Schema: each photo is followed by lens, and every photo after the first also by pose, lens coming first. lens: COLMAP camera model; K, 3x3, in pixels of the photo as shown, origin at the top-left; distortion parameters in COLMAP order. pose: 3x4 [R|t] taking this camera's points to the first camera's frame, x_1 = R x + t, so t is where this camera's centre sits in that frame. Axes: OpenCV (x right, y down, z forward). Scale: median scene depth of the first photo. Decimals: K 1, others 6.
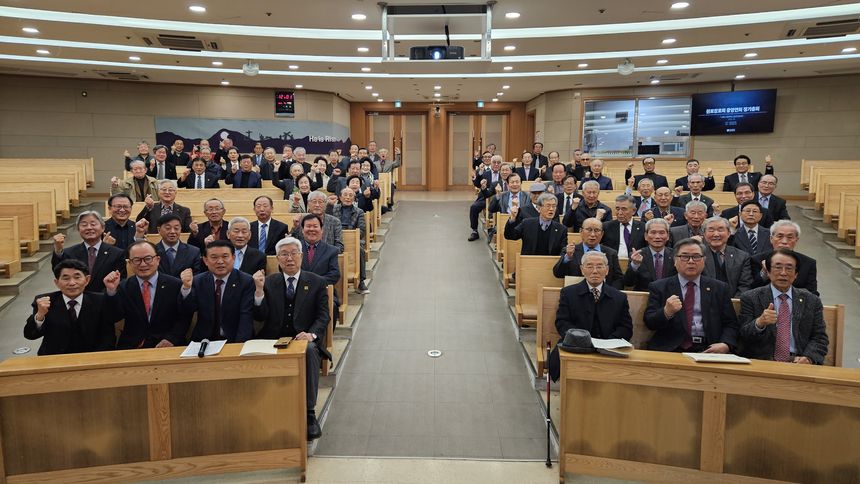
lens RADIAL K [[554.3, 0, 430.0], [0, 554.3, 242.0], [0, 0, 1]] dist [0.052526, -0.046896]
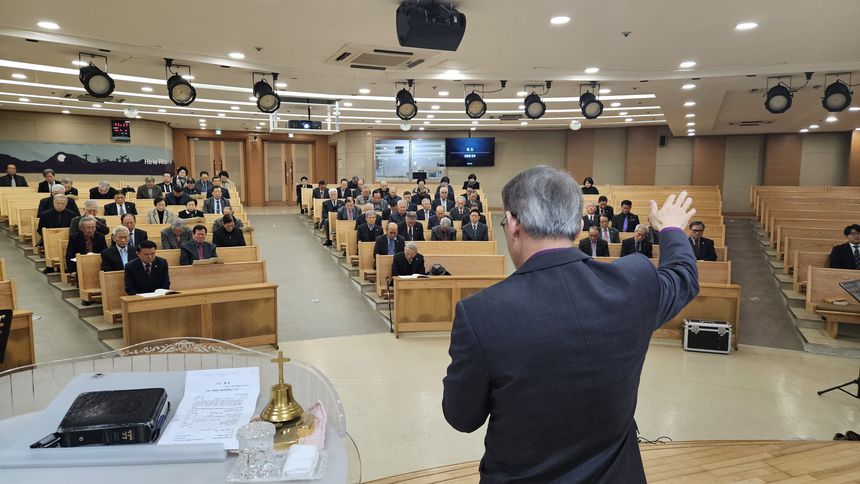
lens RADIAL K [[562.4, 0, 429.8], [0, 562.4, 257.6], [0, 0, 1]] dist [0.050806, -0.047510]
pose [[0.922307, -0.047754, 0.383496, -0.135517], [0.047093, 0.998829, 0.011119, 0.026958], [-0.383577, 0.007804, 0.923476, -0.310255]]
